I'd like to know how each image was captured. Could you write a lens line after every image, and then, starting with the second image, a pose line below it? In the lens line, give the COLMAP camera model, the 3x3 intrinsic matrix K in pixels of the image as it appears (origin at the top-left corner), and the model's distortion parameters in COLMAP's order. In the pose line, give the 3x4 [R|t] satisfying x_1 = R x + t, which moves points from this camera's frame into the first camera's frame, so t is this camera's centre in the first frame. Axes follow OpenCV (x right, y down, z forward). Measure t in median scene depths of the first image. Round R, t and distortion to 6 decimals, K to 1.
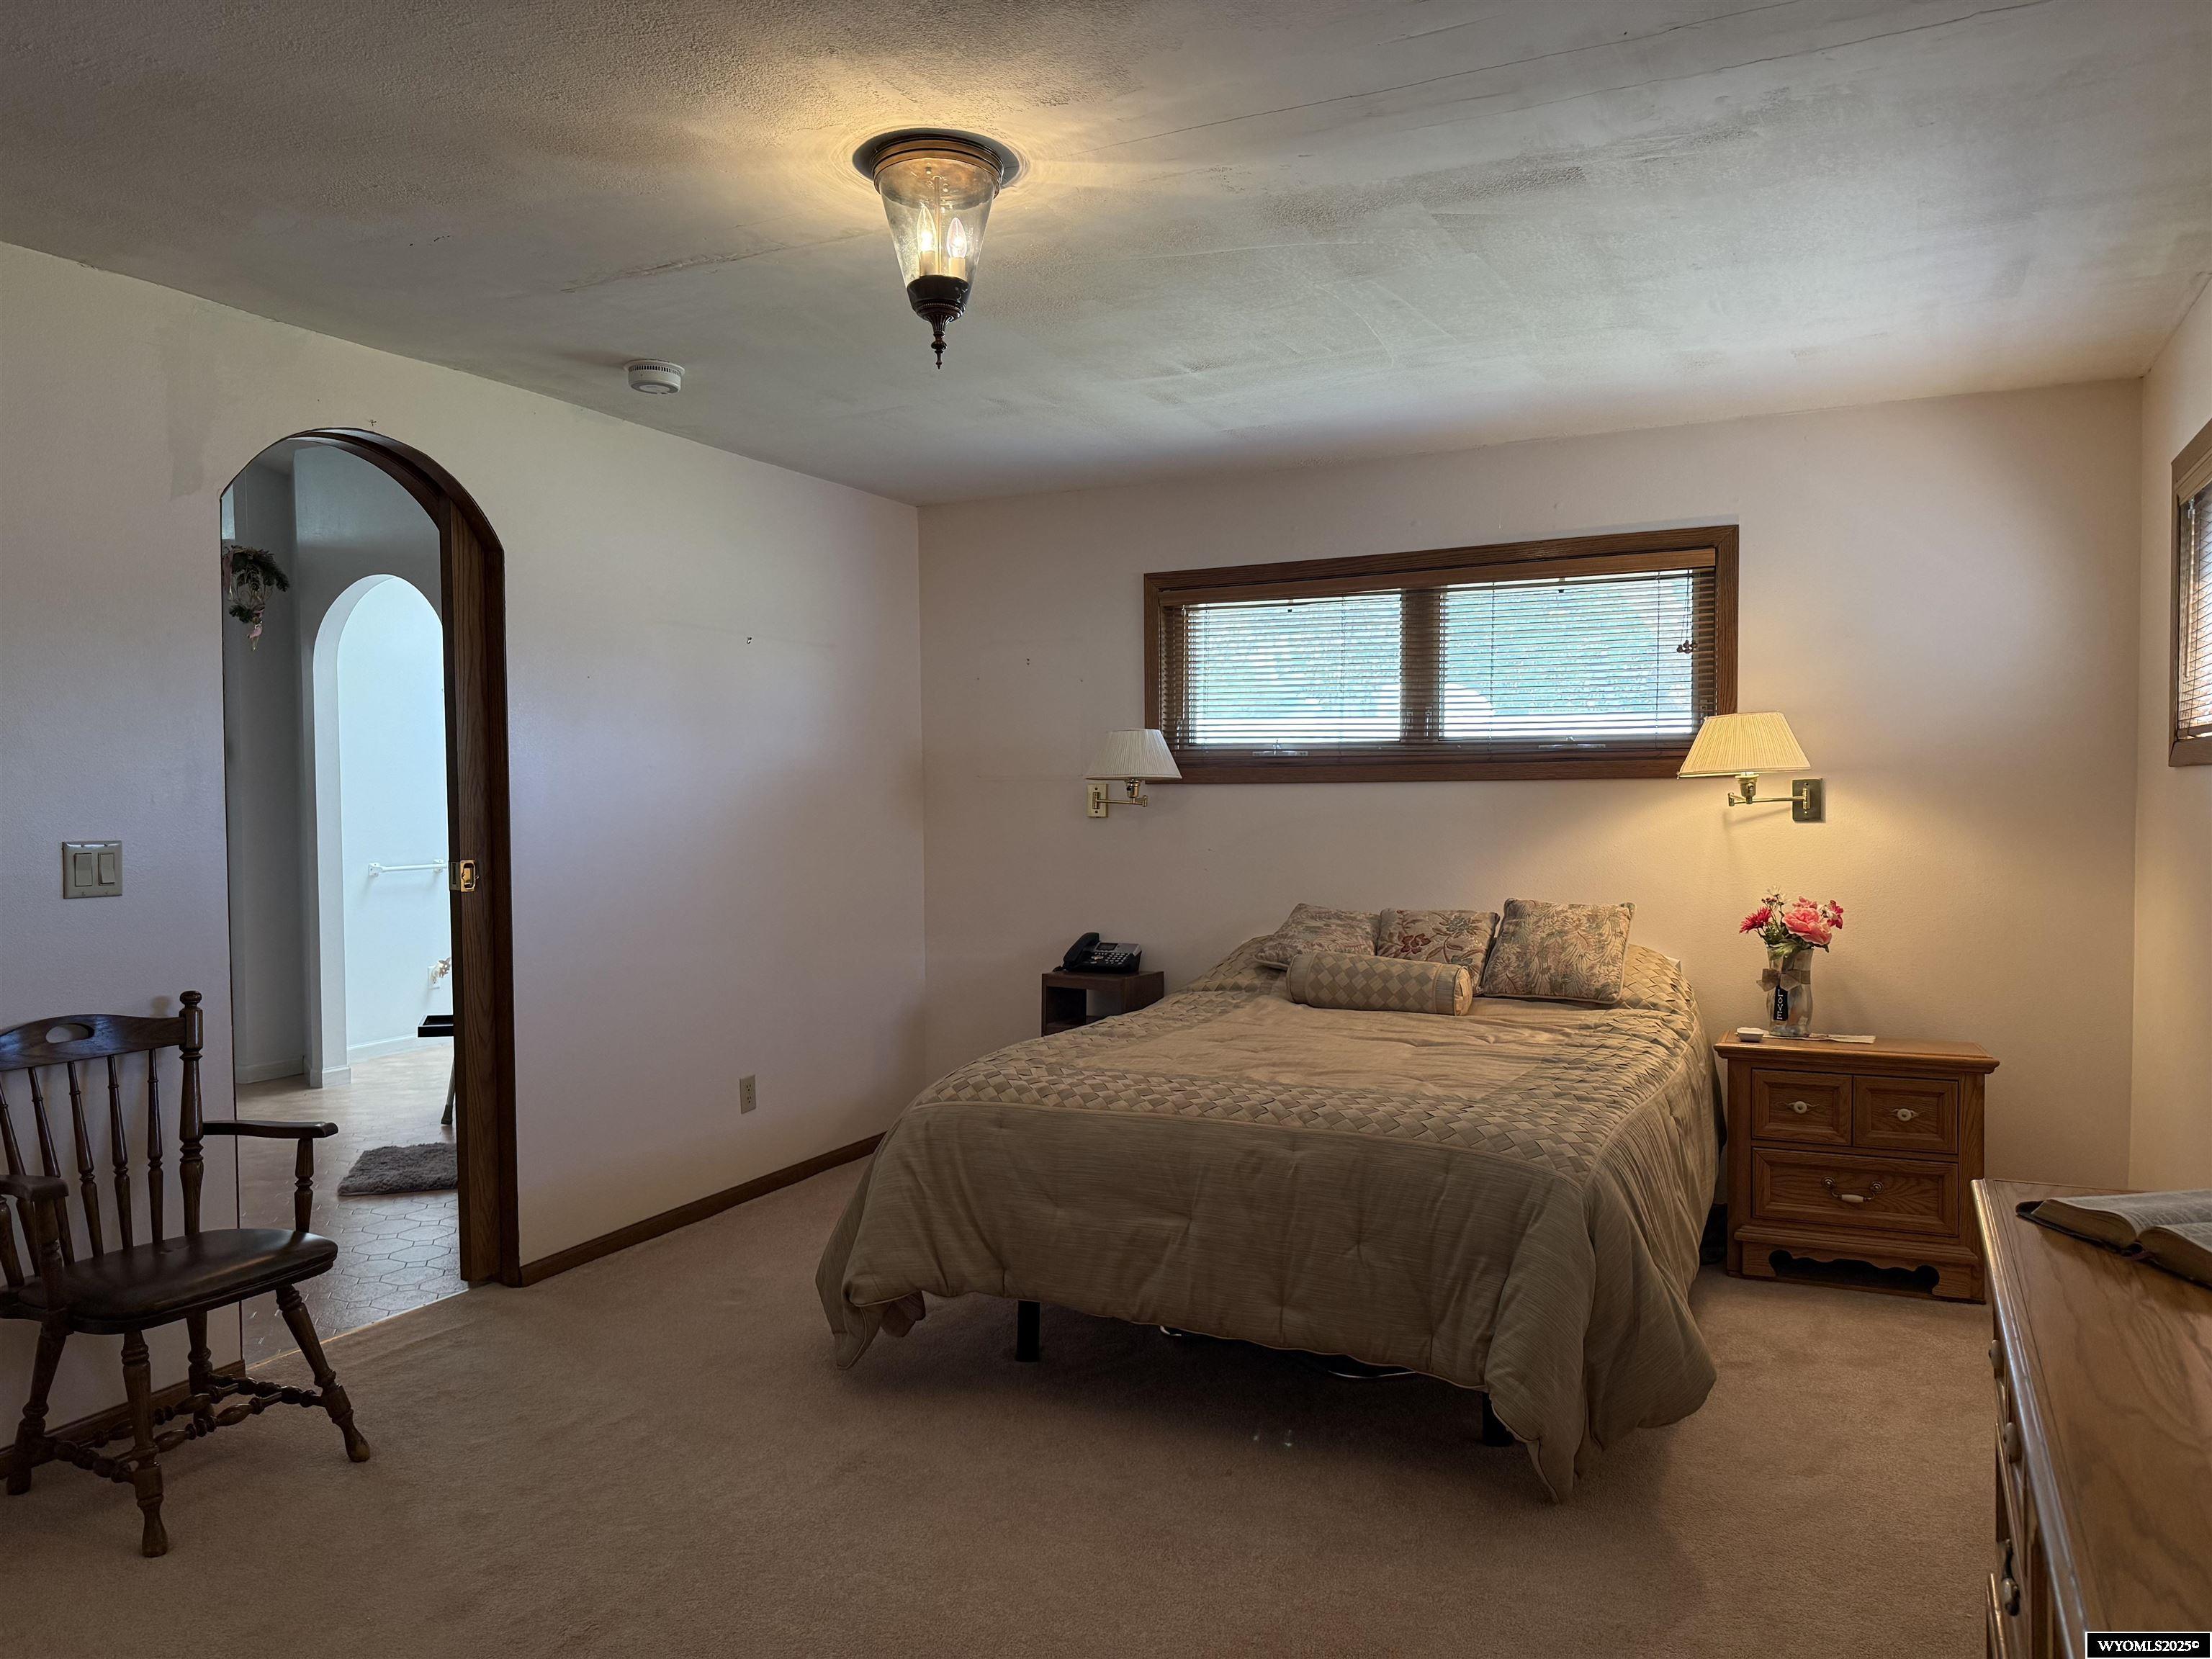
lens RADIAL K [[1526.4, 0, 1101.4], [0, 1526.4, 847.3], [0, 0, 1]] dist [0.144487, -0.155093]
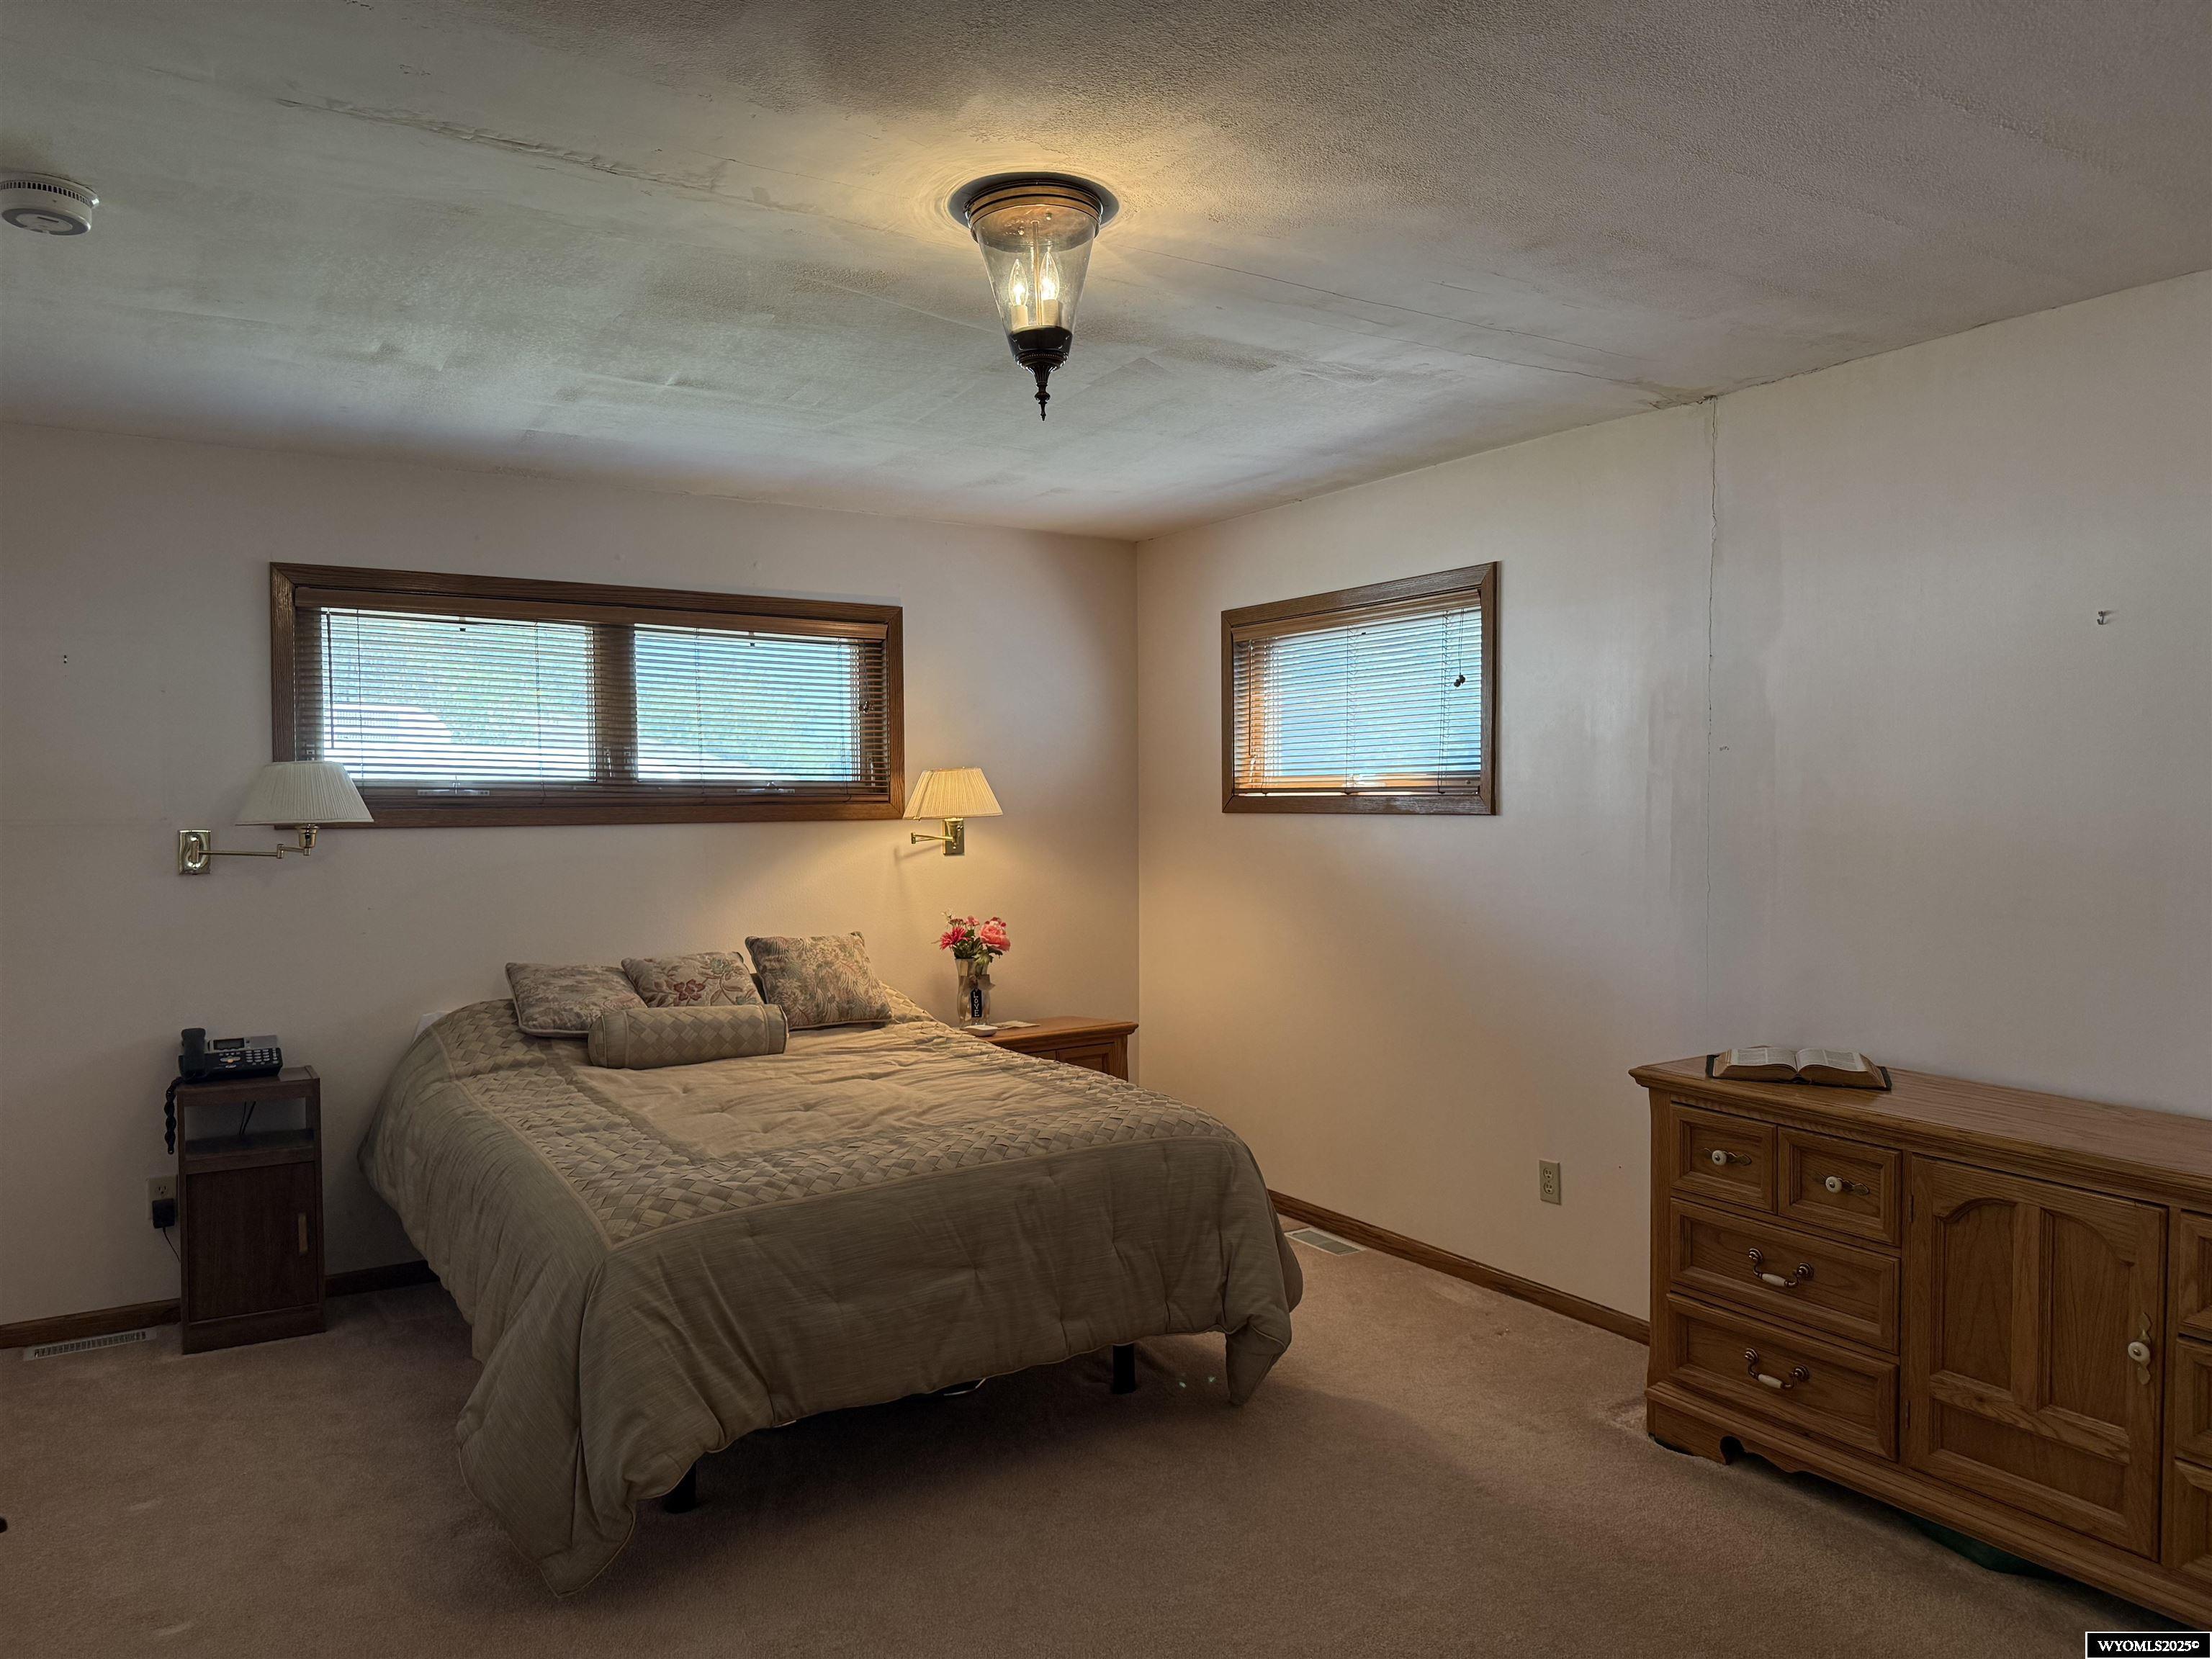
lens RADIAL K [[1526.4, 0, 1101.4], [0, 1526.4, 847.3], [0, 0, 1]] dist [0.144487, -0.155093]
pose [[0.523995, -0.026522, 0.851308, -0.525504], [0.038362, 0.999236, 0.007518, -0.027591], [-0.850857, 0.028718, 0.524612, 0.270202]]
